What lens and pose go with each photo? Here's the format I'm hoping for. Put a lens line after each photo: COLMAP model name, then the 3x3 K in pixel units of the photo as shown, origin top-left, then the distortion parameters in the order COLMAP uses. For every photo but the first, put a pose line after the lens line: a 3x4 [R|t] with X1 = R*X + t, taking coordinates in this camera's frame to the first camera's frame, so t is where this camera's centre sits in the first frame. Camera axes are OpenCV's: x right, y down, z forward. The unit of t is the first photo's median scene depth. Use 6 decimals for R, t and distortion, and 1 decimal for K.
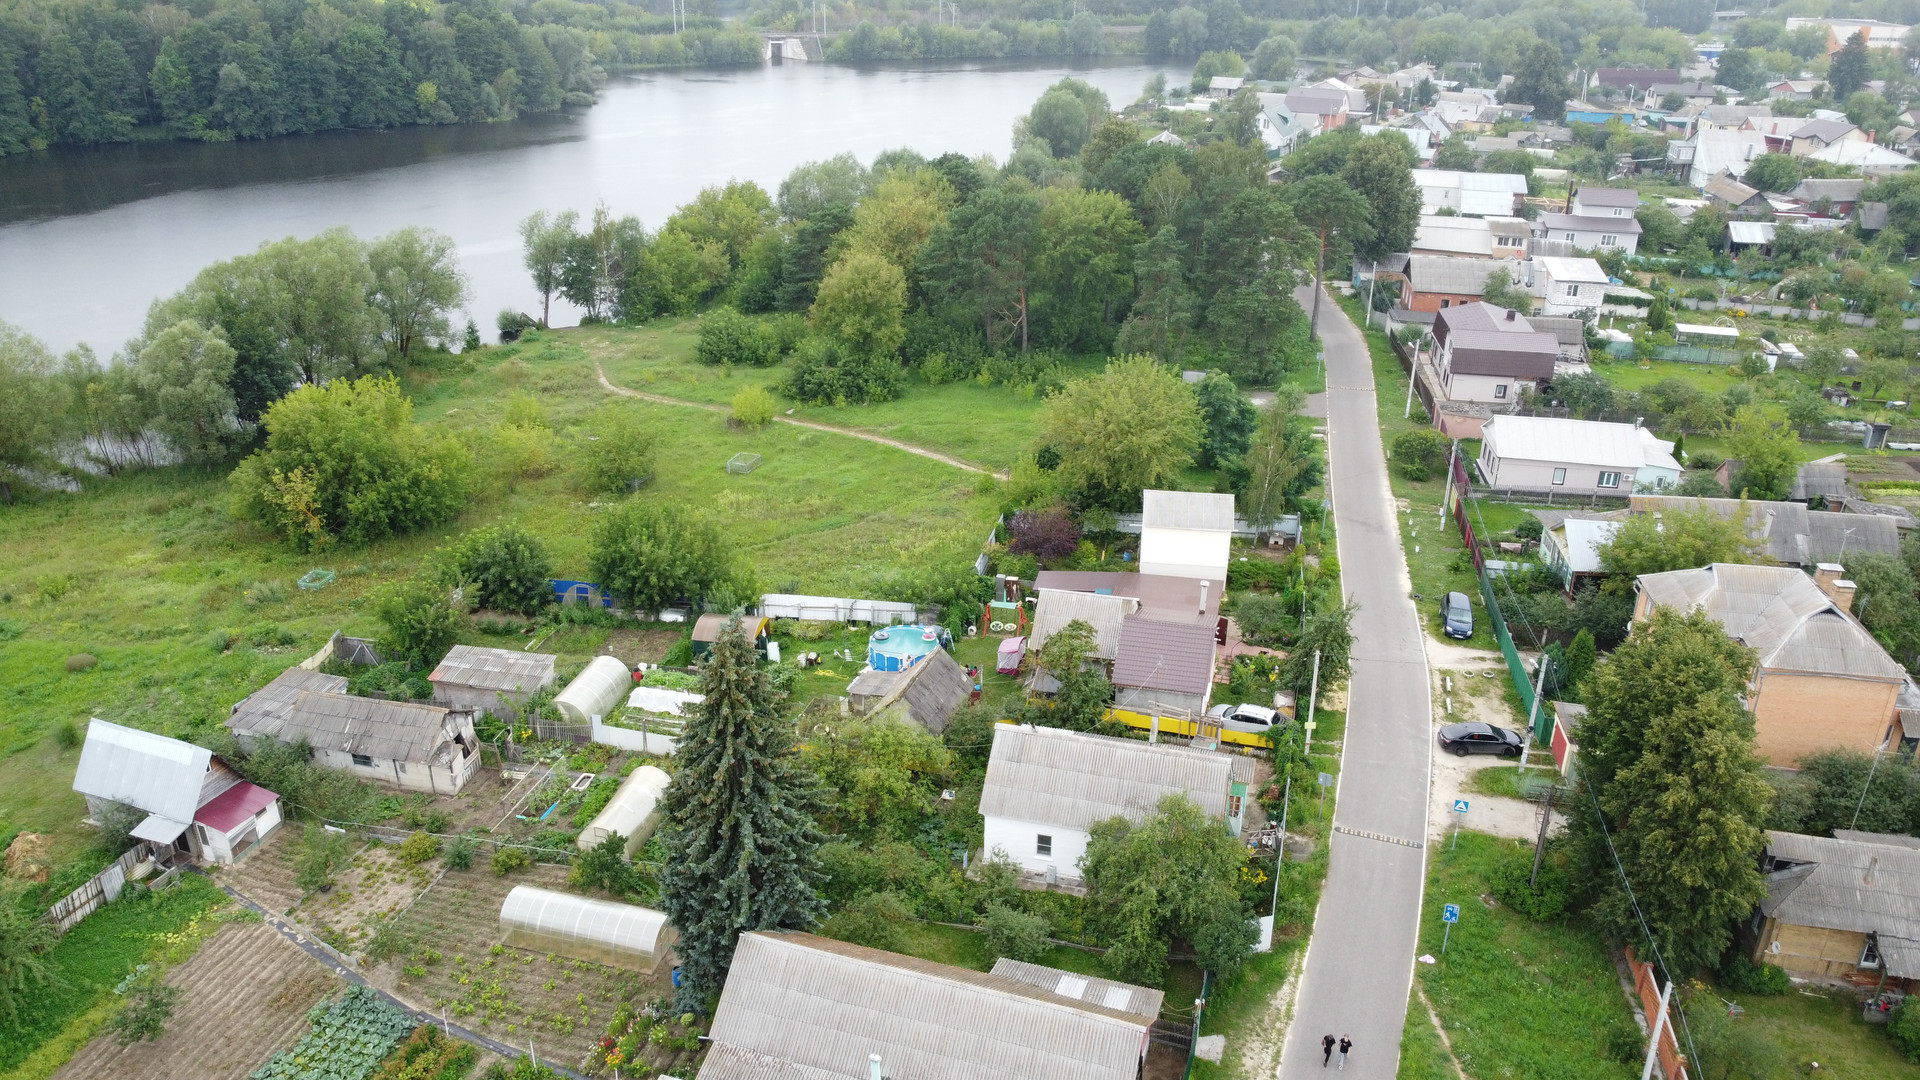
lens RADIAL K [[1426.4, 0, 958.5], [0, 1426.4, 485.1], [0, 0, 1]] dist [-0.003256, -0.004500]
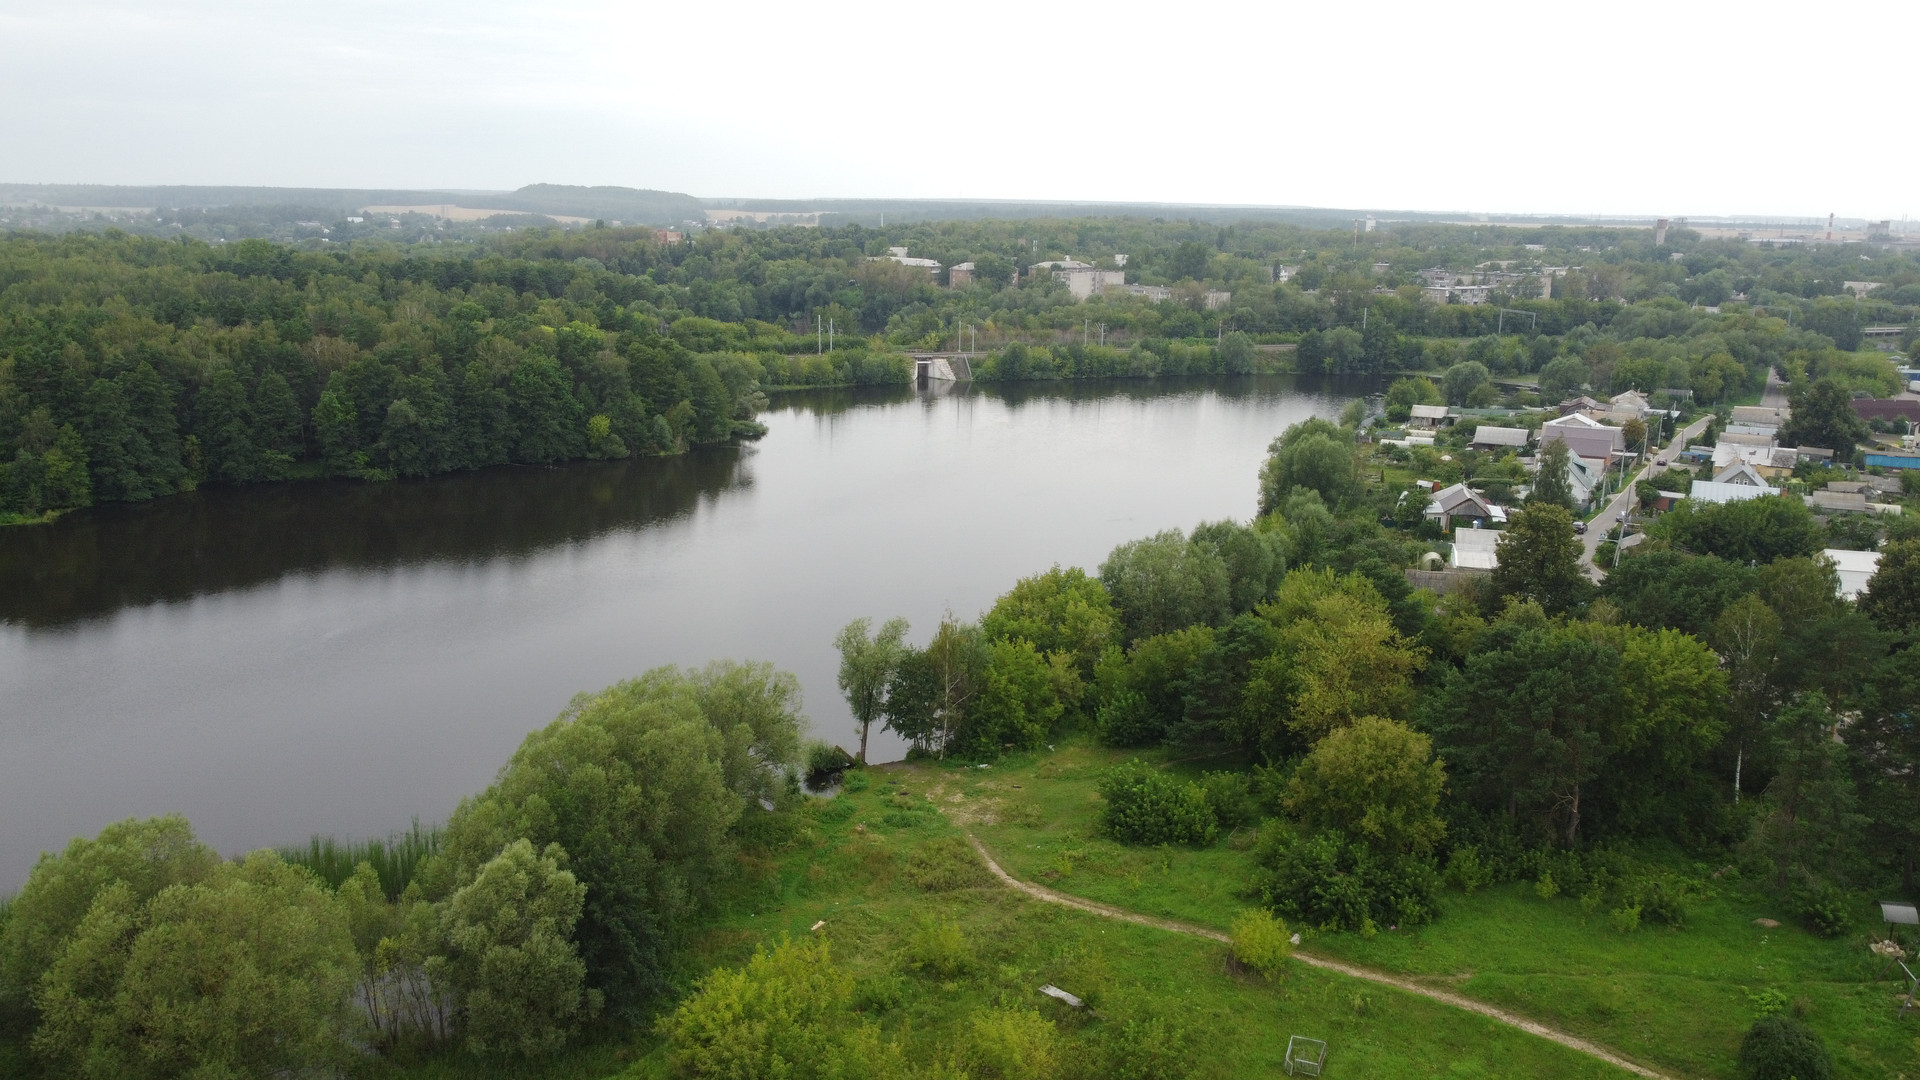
lens RADIAL K [[1413.3, 0, 969.9], [0, 1413.3, 541.7], [0, 0, 1]] dist [-0.003212, -0.001342]
pose [[0.999819, 0.004701, -0.018411, -0.123752], [-0.007549, 0.987439, -0.157820, -0.062335], [0.017438, 0.157930, 0.987296, 0.116046]]
